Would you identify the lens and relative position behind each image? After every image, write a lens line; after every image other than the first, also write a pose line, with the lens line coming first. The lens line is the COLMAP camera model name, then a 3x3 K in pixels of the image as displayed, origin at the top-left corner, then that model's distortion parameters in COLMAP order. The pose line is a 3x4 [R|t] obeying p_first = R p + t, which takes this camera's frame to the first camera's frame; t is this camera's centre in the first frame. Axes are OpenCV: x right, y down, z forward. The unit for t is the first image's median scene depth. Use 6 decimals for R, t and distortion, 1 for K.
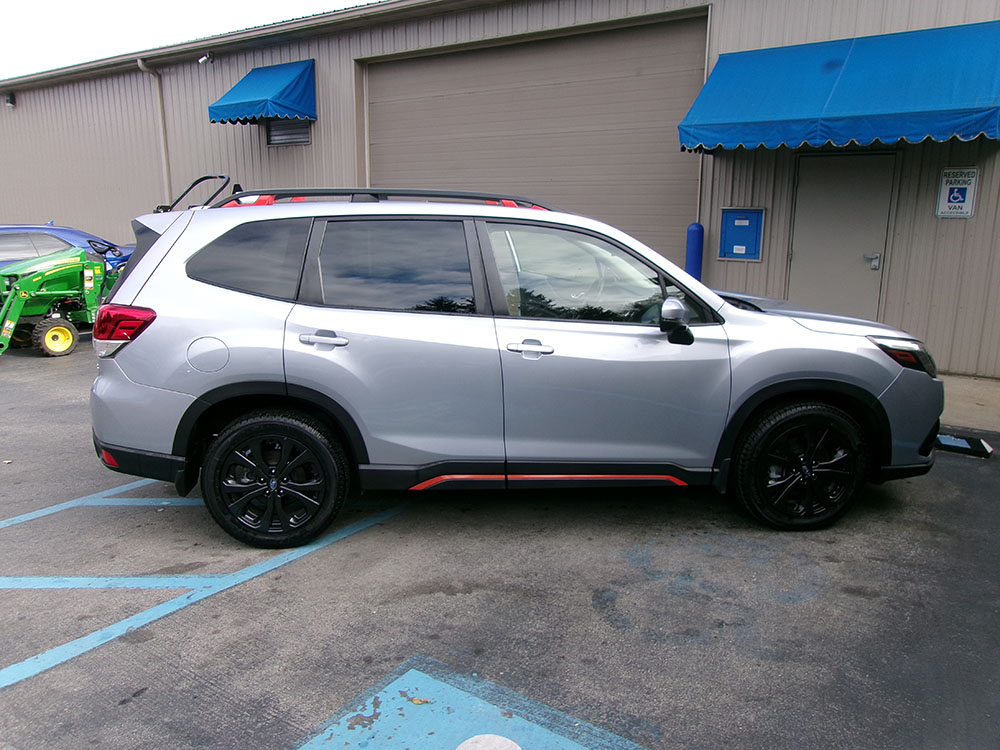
lens RADIAL K [[773.9, 0, 496.1], [0, 773.9, 377.8], [0, 0, 1]] dist [-0.018087, 0.041174]
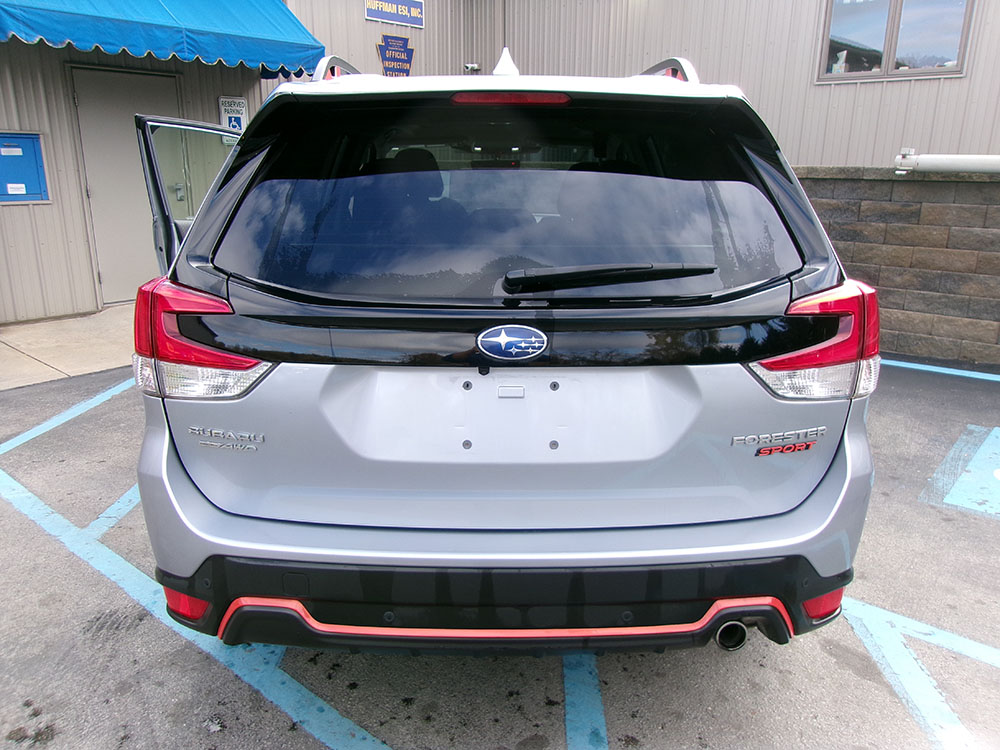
lens RADIAL K [[773.9, 0, 501.7], [0, 773.9, 371.3], [0, 0, 1]] dist [-0.018087, 0.041174]
pose [[0.068939, -0.270395, 0.960278, -0.928163], [0.213919, 0.944185, 0.250506, -0.194897], [-0.974416, 0.188152, 0.122934, 1.095167]]
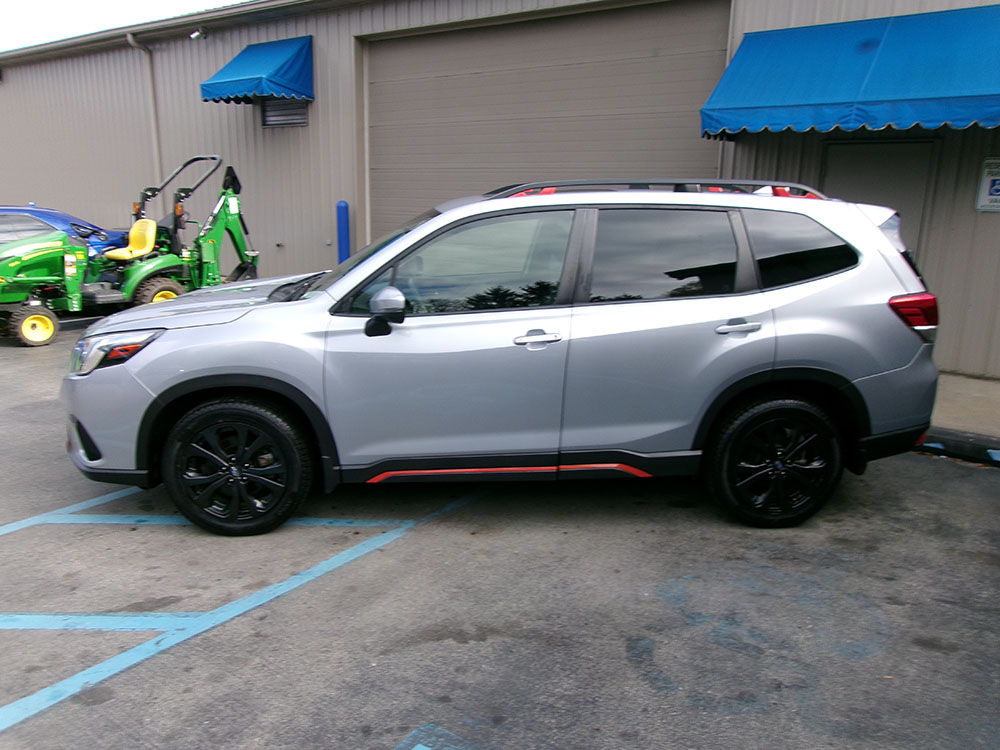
lens RADIAL K [[773.9, 0, 495.4], [0, 773.9, 378.0], [0, 0, 1]] dist [-0.018087, 0.041174]
pose [[0.999915, 0.012384, 0.004149, -0.025200], [-0.012449, 0.999792, 0.016127, -0.026110], [-0.003948, -0.016177, 0.999861, 0.123274]]
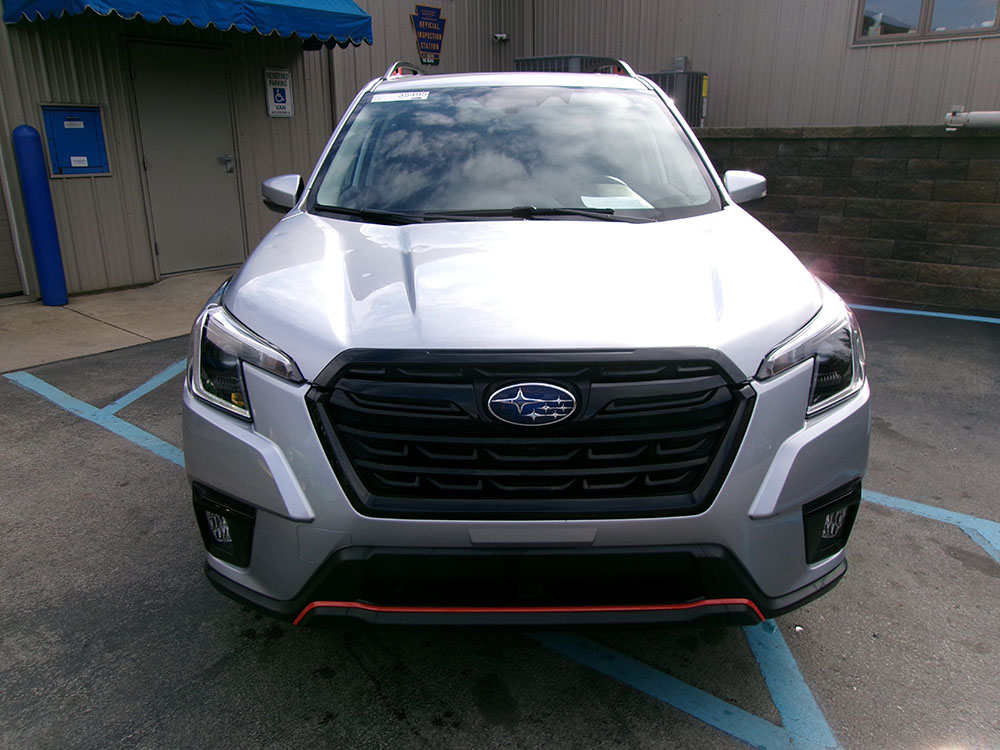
lens RADIAL K [[773.9, 0, 501.1], [0, 773.9, 371.1], [0, 0, 1]] dist [-0.018087, 0.041174]
pose [[0.055752, -0.298603, 0.952748, -0.998760], [0.228642, 0.932693, 0.278938, -0.204512], [-0.971913, 0.202287, 0.120273, 1.231547]]
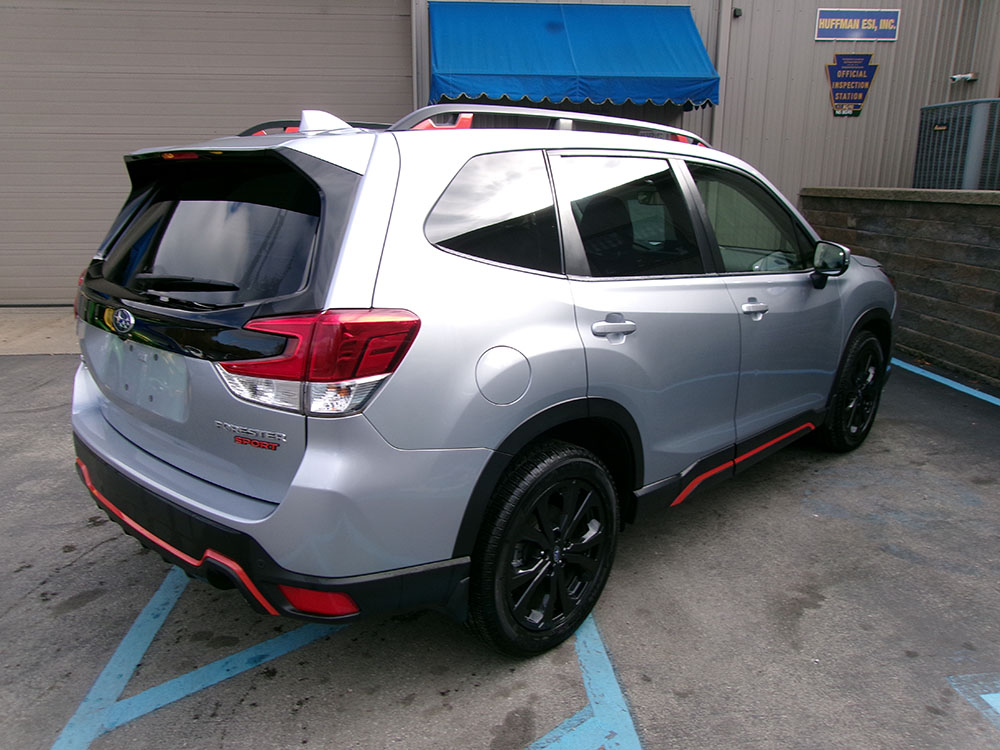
lens RADIAL K [[773.9, 0, 499.2], [0, 773.9, 376.9], [0, 0, 1]] dist [-0.018087, 0.041174]
pose [[0.750316, -0.167171, 0.639594, -0.711392], [0.144695, 0.985568, 0.087855, -0.076699], [-0.645050, 0.026627, 0.763676, 0.509877]]
